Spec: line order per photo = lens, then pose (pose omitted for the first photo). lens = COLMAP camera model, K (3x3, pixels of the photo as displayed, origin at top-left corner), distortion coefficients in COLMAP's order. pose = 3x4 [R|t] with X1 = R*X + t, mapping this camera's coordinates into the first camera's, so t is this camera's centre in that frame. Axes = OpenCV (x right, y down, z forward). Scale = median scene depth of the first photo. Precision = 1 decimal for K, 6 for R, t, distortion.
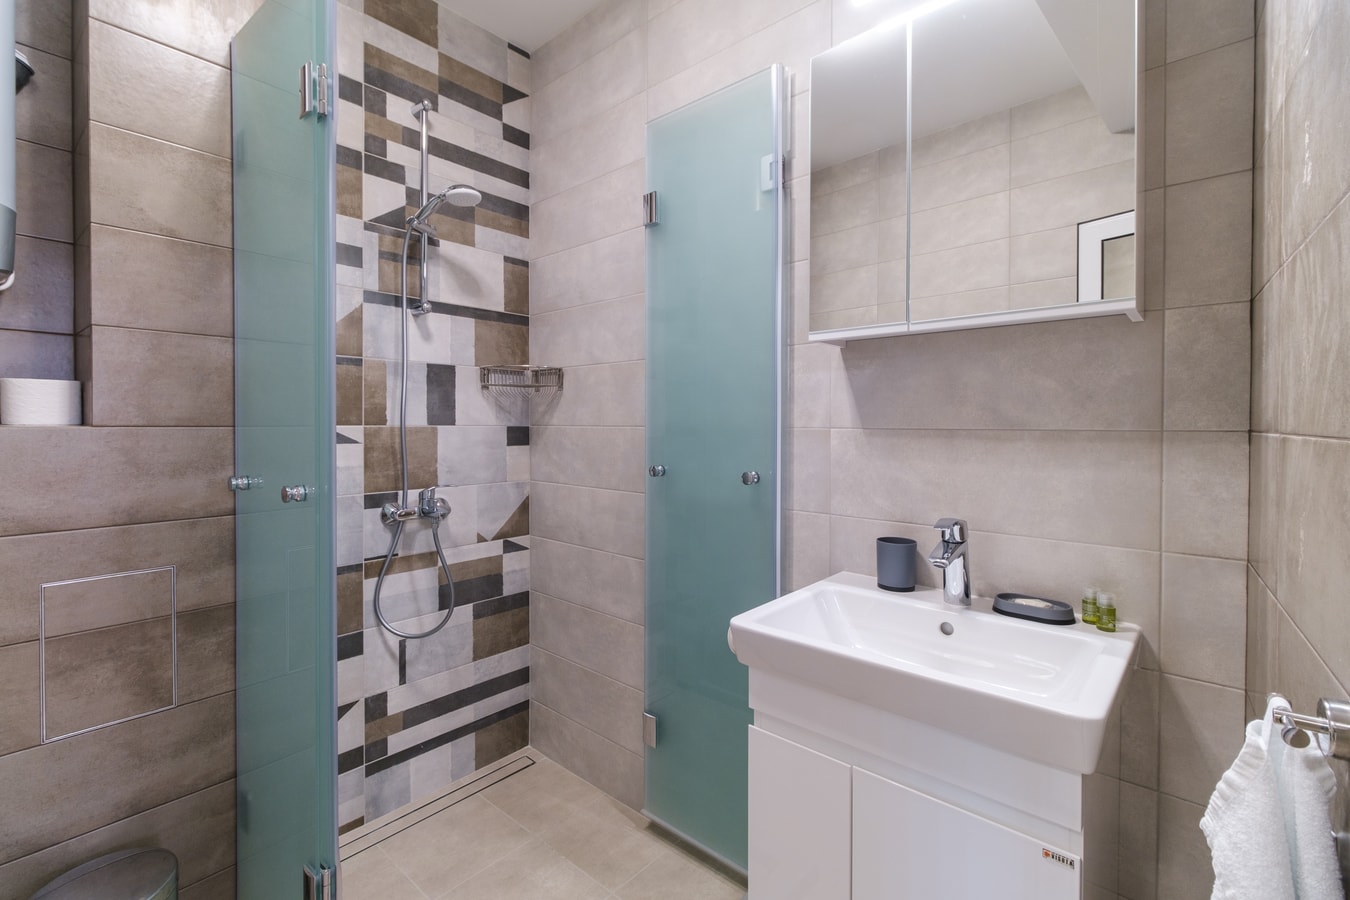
lens RADIAL K [[593.5, 0, 681.1], [0, 593.5, 423.4], [0, 0, 1]] dist [-0.001428, -0.000532]
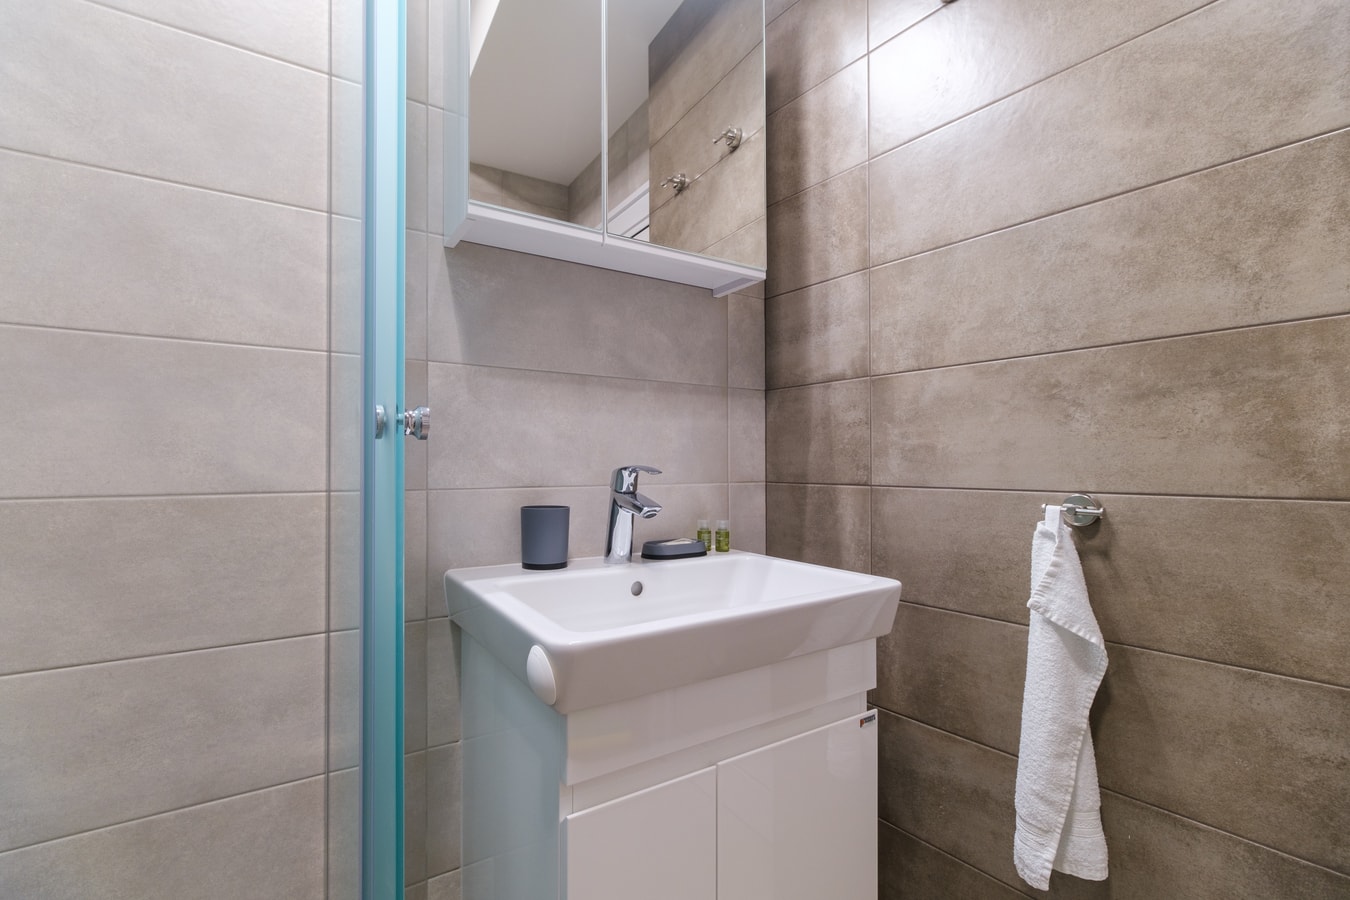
lens RADIAL K [[581.4, 0, 668.9], [0, 581.4, 455.0], [0, 0, 1]] dist [-0.000929, -0.000088]
pose [[0.288663, 0.010738, 0.957371, -0.371579], [0.005695, 0.999900, -0.012932, 0.156390], [-0.957414, 0.009185, 0.288573, 0.694395]]
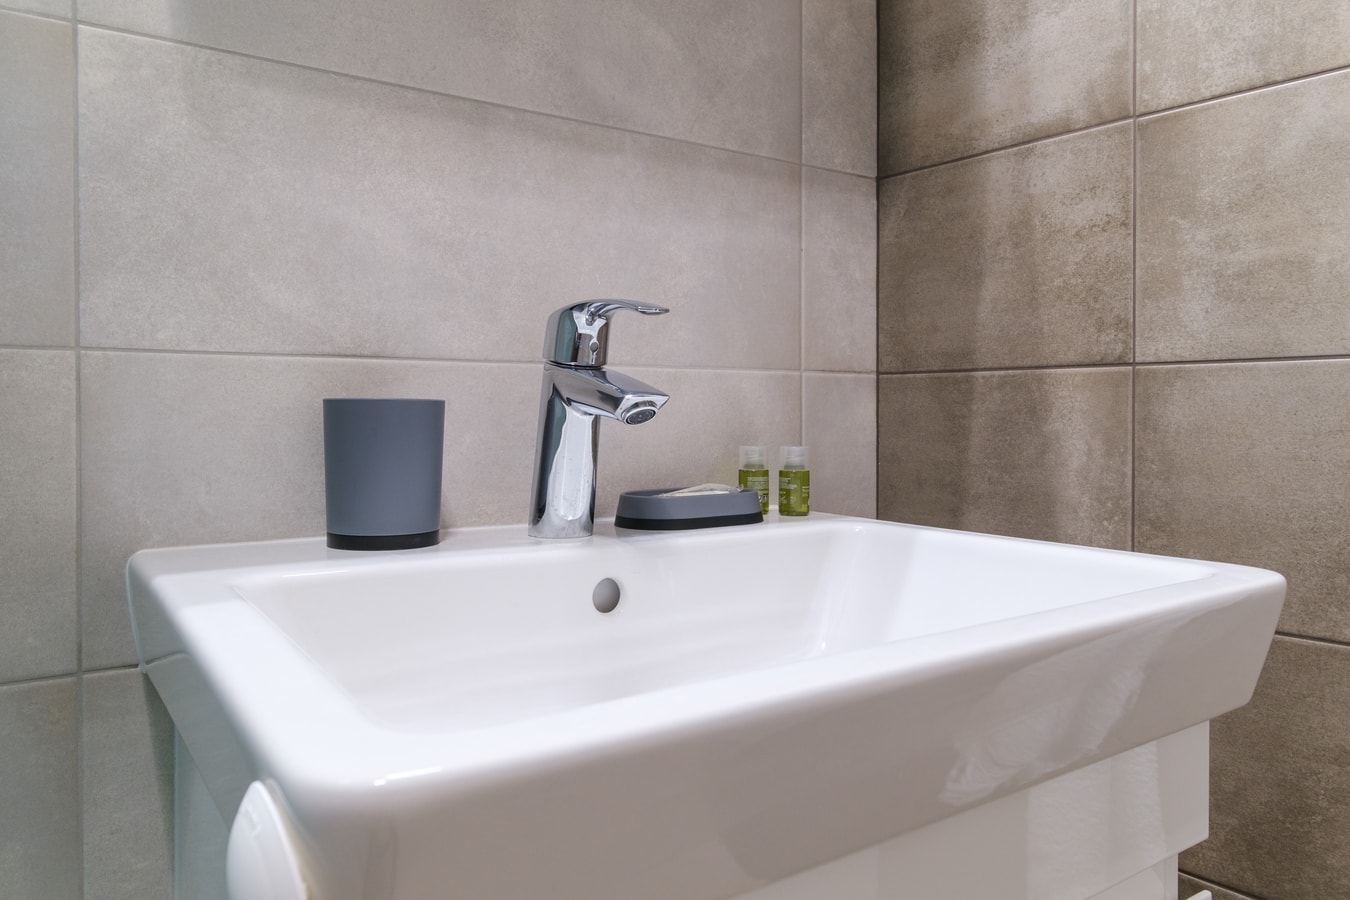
lens RADIAL K [[938.8, 0, 677.1], [0, 938.8, 409.0], [0, 0, 1]] dist [-0.001043, -0.000050]
pose [[0.259421, -0.007576, 0.965735, -0.104155], [0.003386, 0.999970, 0.006935, 0.224091], [-0.965758, 0.001471, 0.259439, 0.798414]]
